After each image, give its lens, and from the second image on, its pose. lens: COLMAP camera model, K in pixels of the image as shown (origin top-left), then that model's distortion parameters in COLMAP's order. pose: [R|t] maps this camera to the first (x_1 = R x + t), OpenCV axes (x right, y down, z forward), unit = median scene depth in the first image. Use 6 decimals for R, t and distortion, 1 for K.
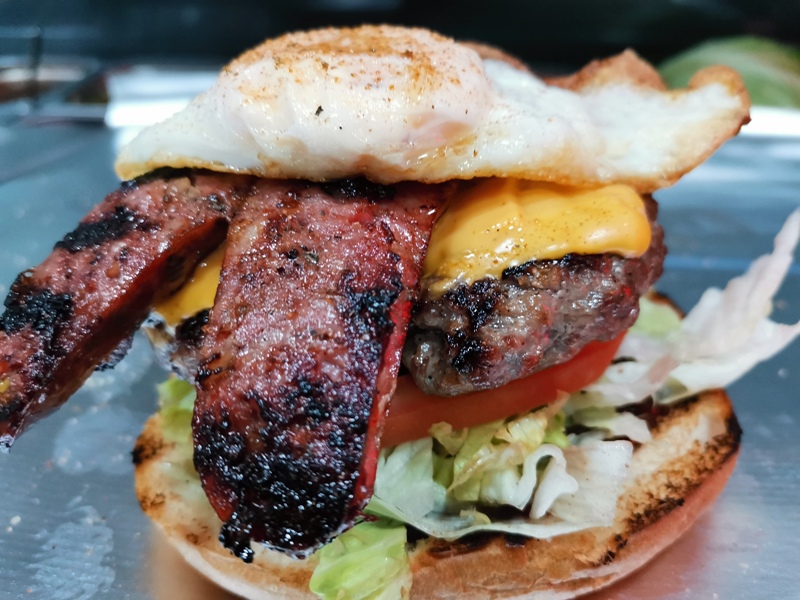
lens RADIAL K [[610.9, 0, 432.3], [0, 610.9, 304.6], [0, 0, 1]] dist [0.005316, -0.071068]
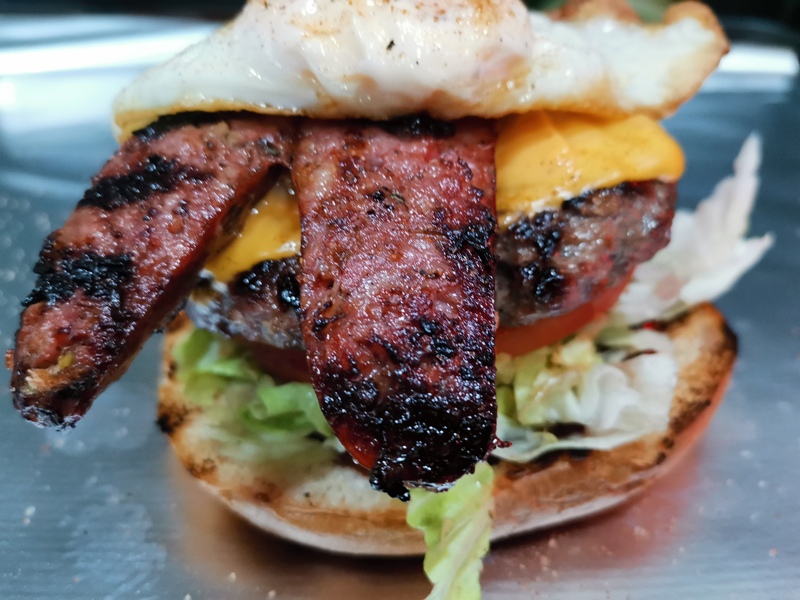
lens RADIAL K [[615.7, 0, 400.0], [0, 615.7, 300.0], [0, 0, 1]] dist [0.001323, -0.089301]
pose [[0.981083, -0.086318, 0.173277, -0.344065], [0.072689, 0.993851, 0.083525, 0.003246], [-0.179421, -0.069350, 0.981325, 0.014188]]
